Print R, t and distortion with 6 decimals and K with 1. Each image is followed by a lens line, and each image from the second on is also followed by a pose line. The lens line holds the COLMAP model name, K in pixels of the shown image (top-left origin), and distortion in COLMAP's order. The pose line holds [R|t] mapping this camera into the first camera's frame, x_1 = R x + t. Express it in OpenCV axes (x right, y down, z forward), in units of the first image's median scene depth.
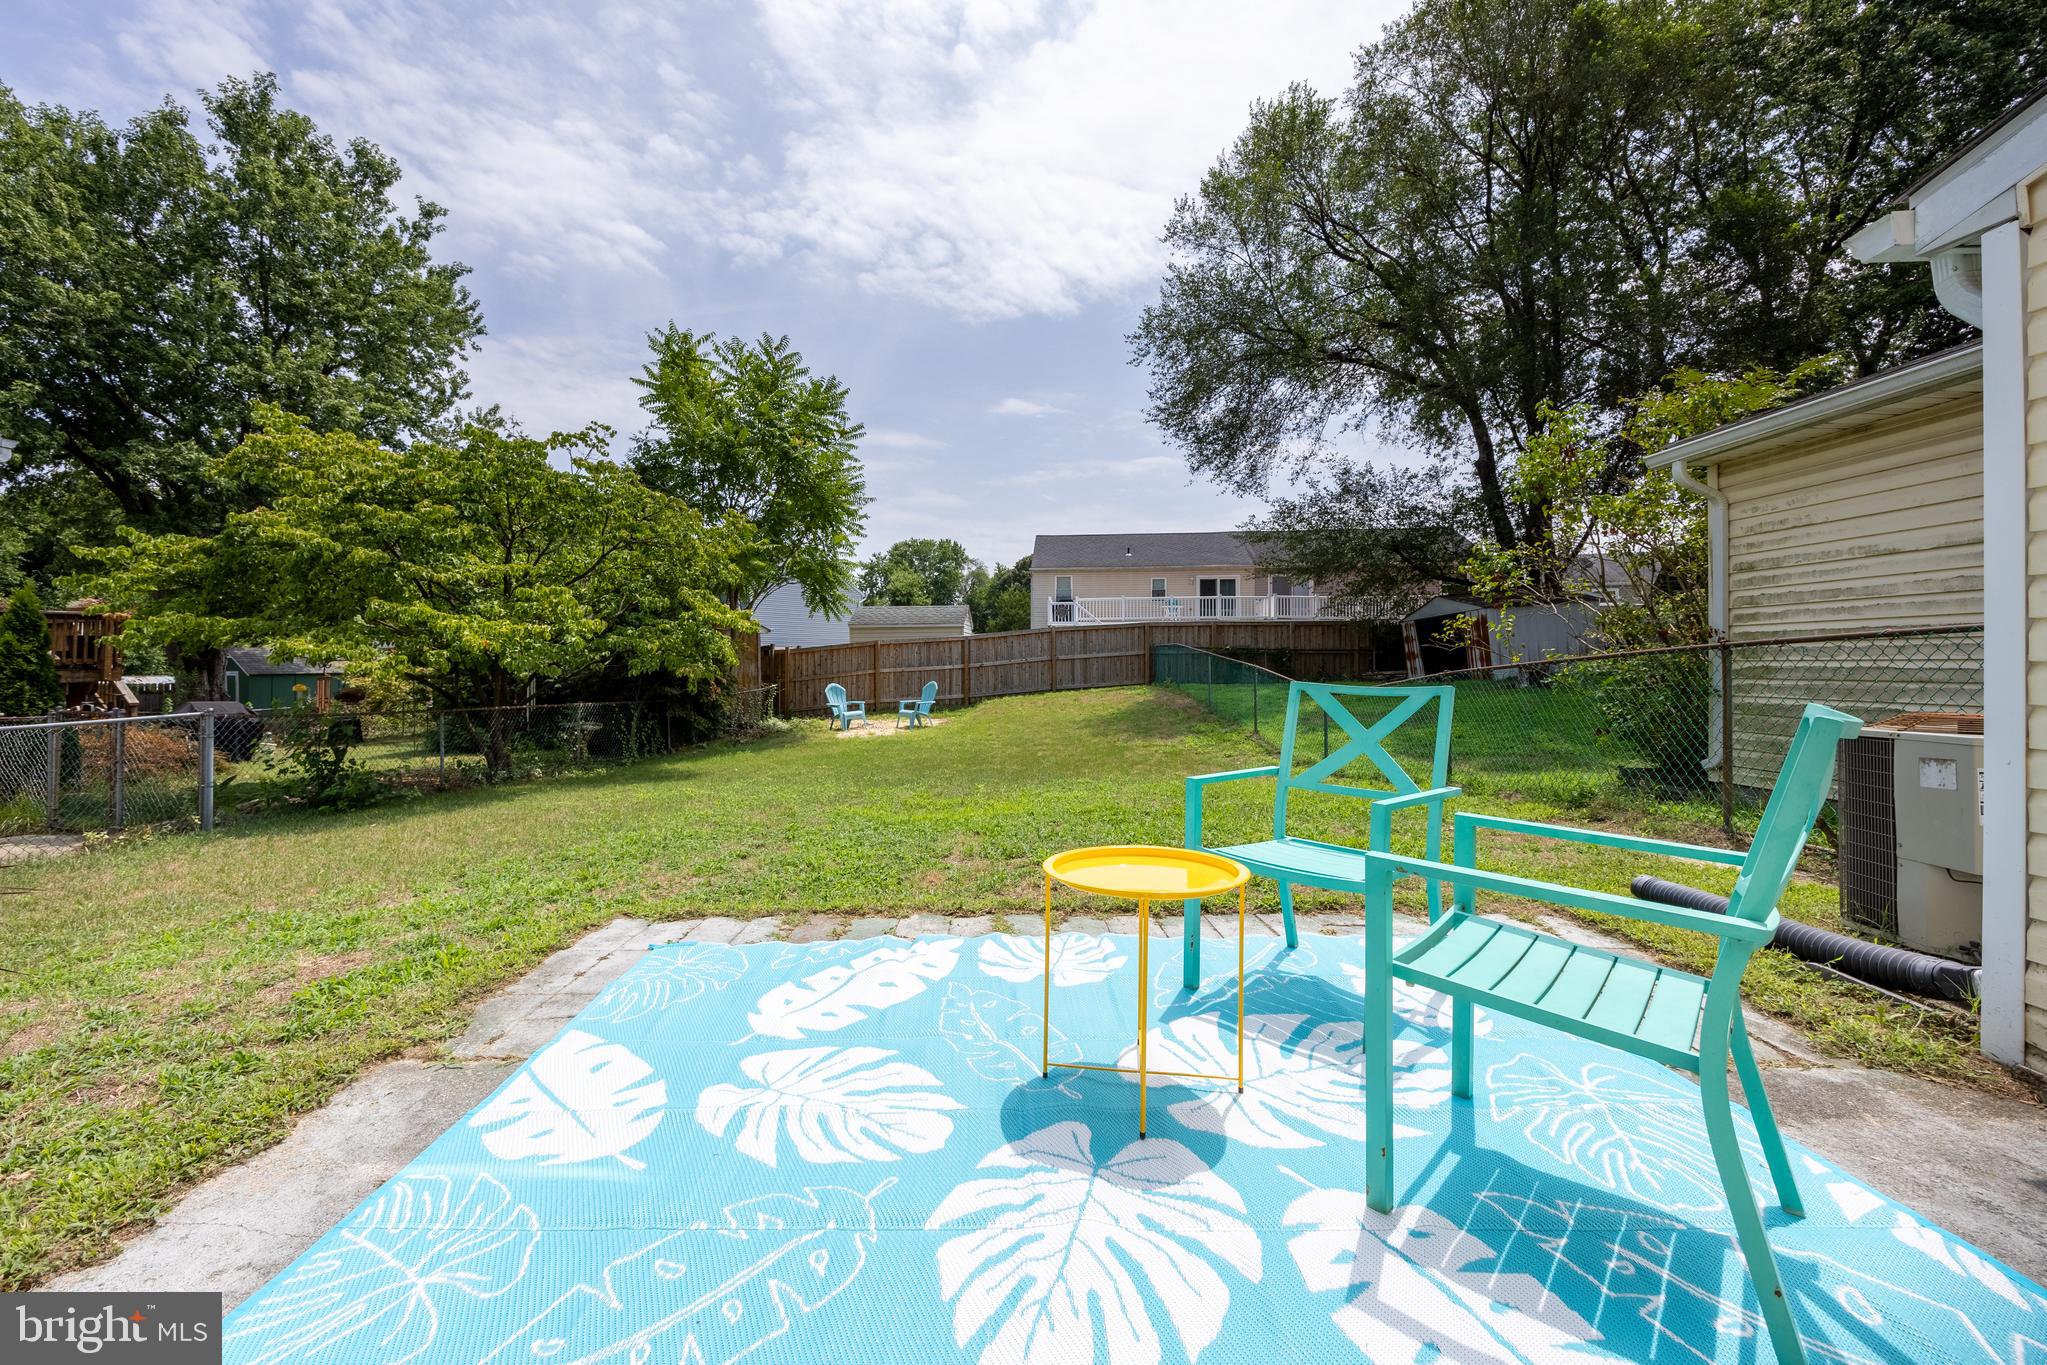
lens RADIAL K [[829.4, 0, 976.4], [0, 829.4, 652.3], [0, 0, 1]] dist [-0.000442, 0.000002]
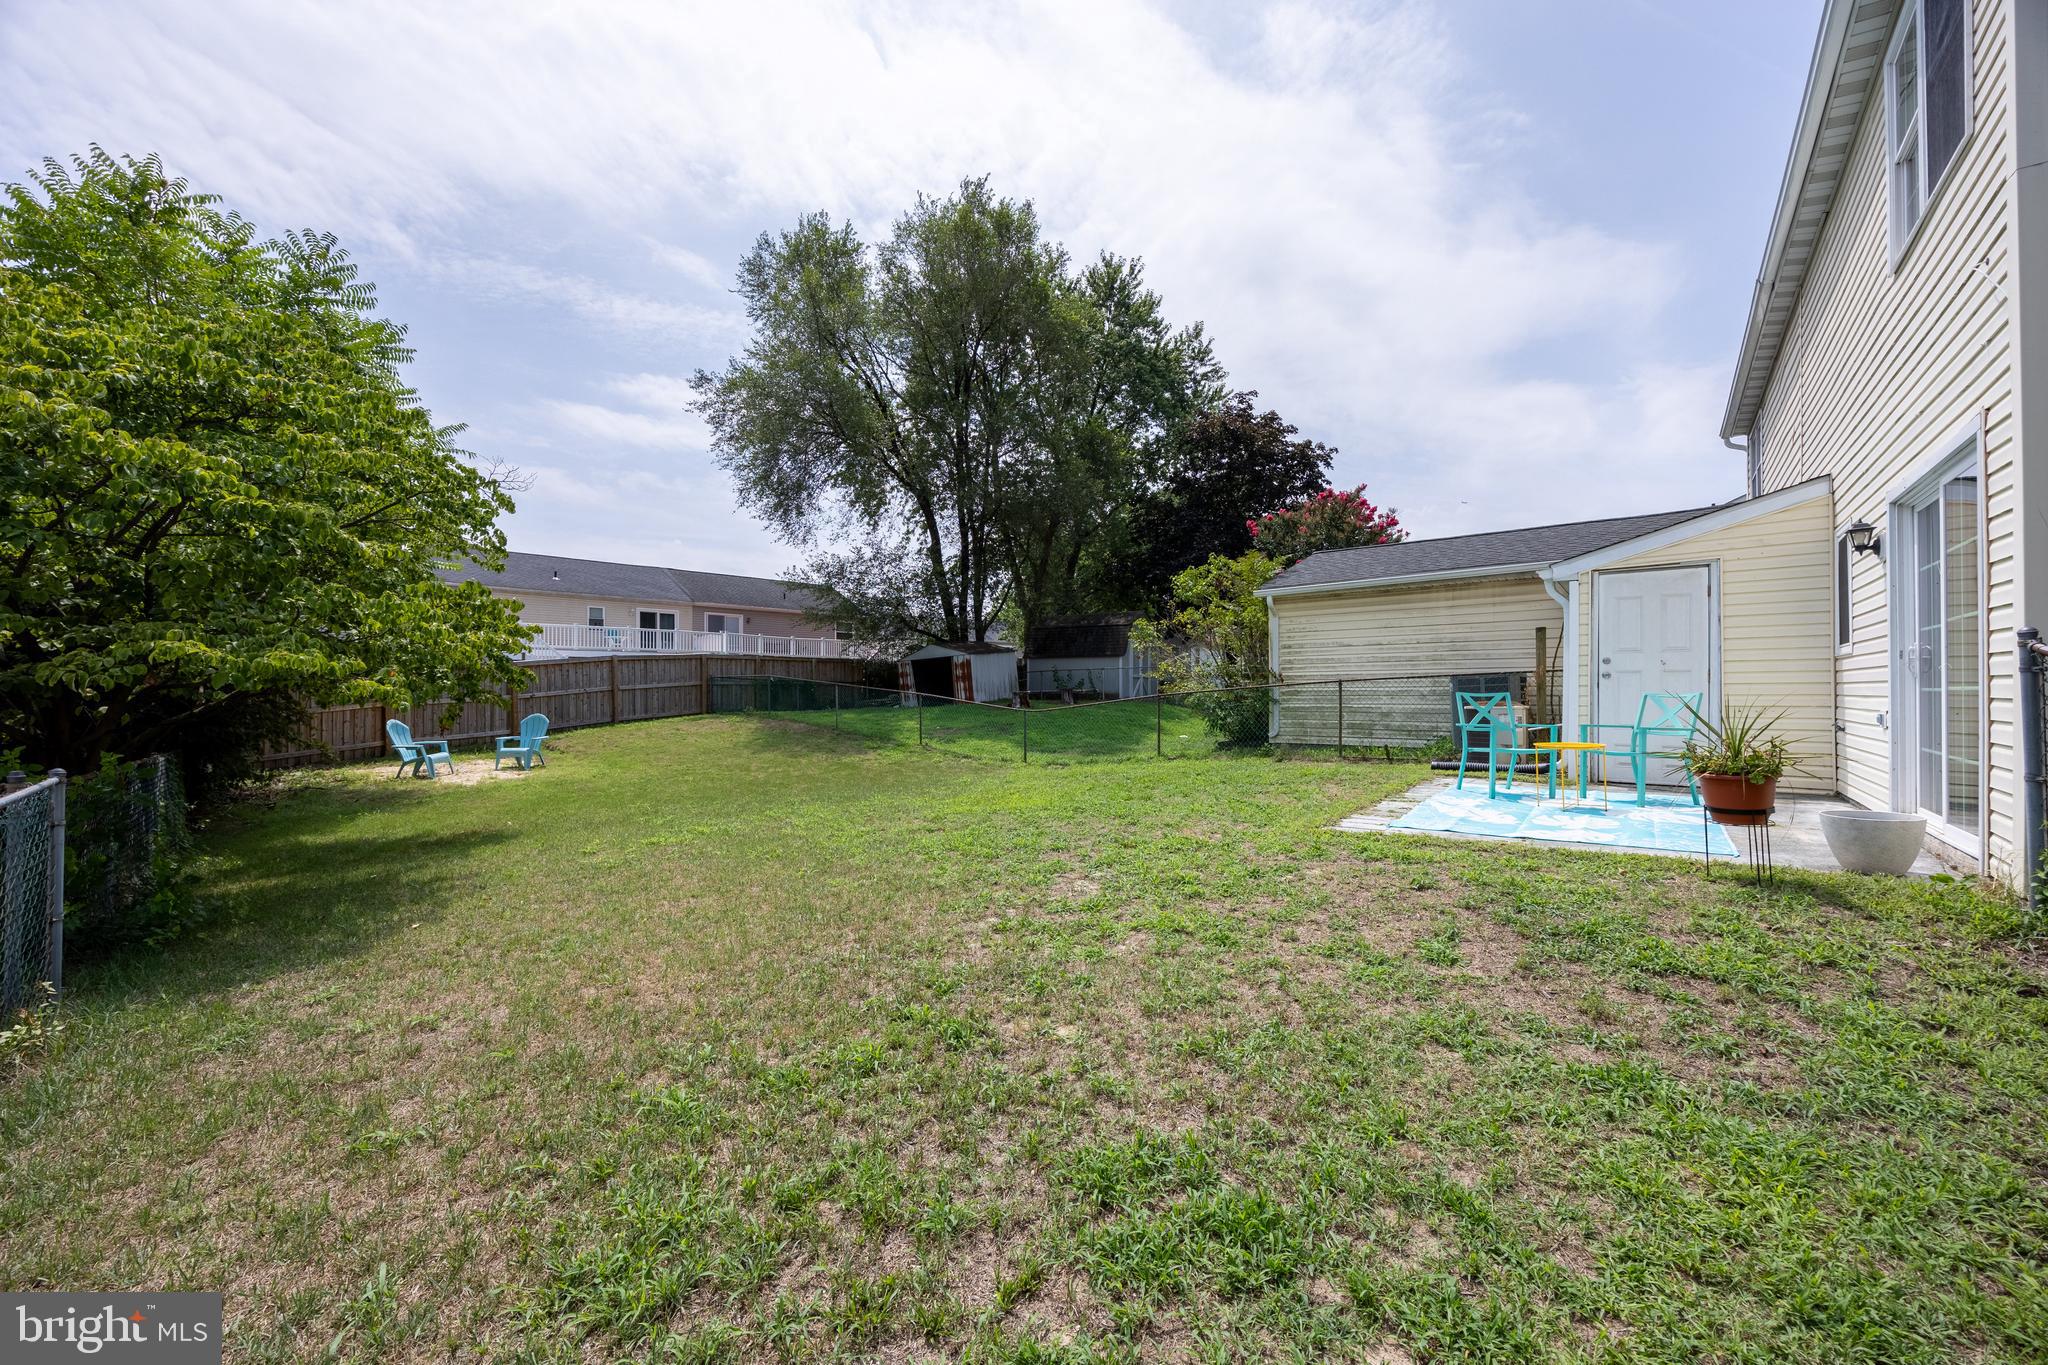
lens RADIAL K [[792.2, 0, 1024.0], [0, 792.2, 682.5], [0, 0, 1]] dist [-0.000228, -0.000010]
pose [[0.613221, 0.008579, 0.789864, -0.332098], [-0.005518, 0.999963, -0.006577, 0.003820], [-0.789892, -0.000325, 0.613246, 0.064864]]
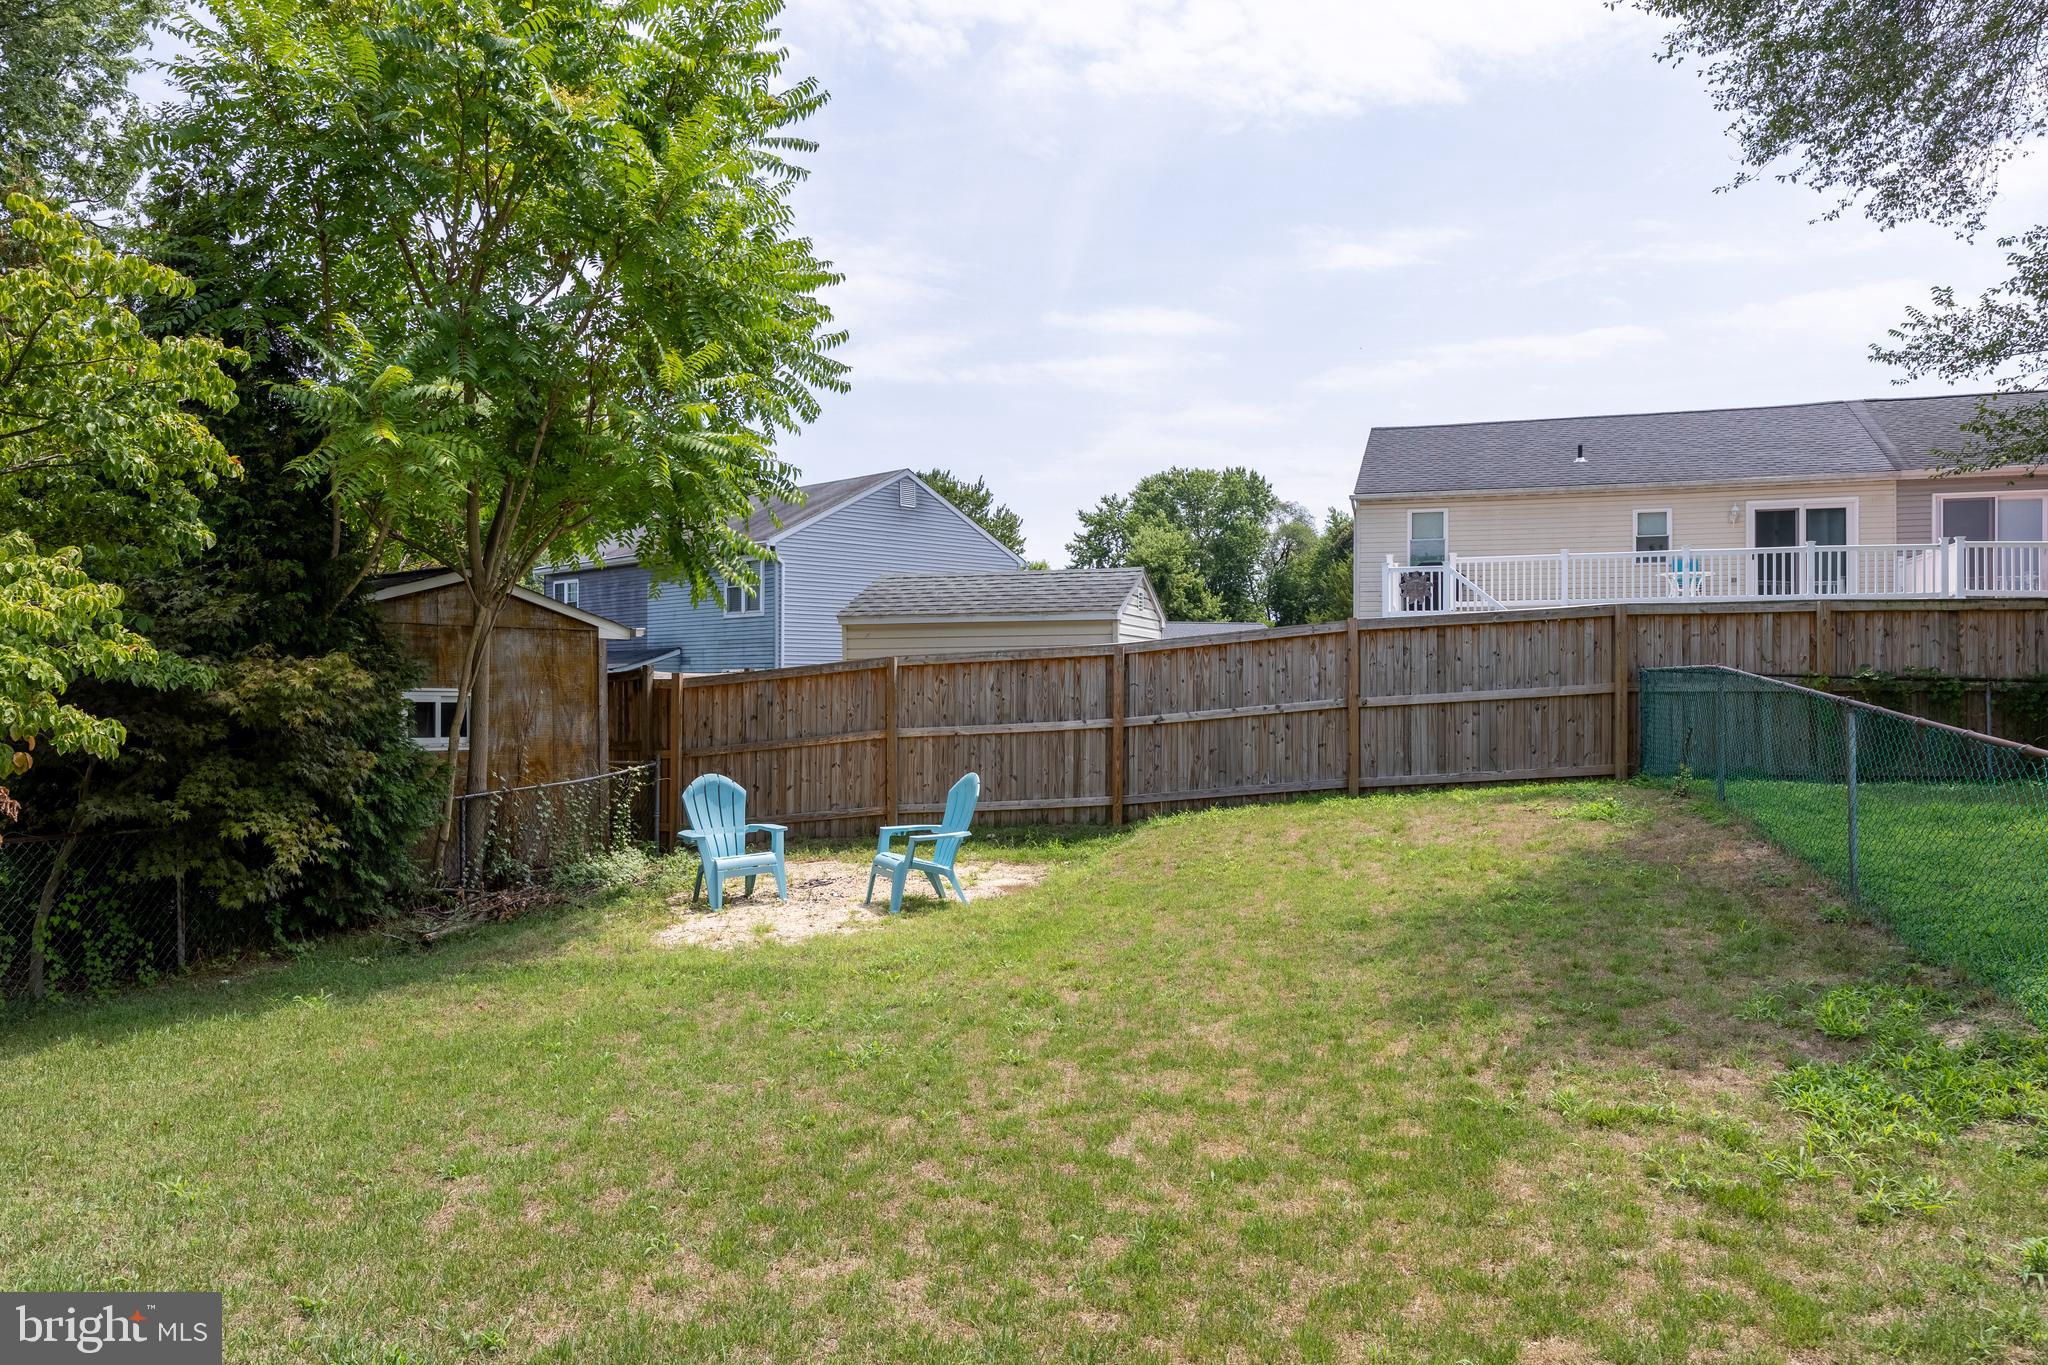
lens RADIAL K [[1400.6, 0, 1024.0], [0, 1400.6, 682.5], [0, 0, 1]] dist [-0.000890, -0.000419]
pose [[0.979336, 0.000739, -0.202238, 0.074312], [0.000752, 0.999973, 0.007299, -0.006467], [0.202238, -0.007301, 0.979309, 0.348217]]
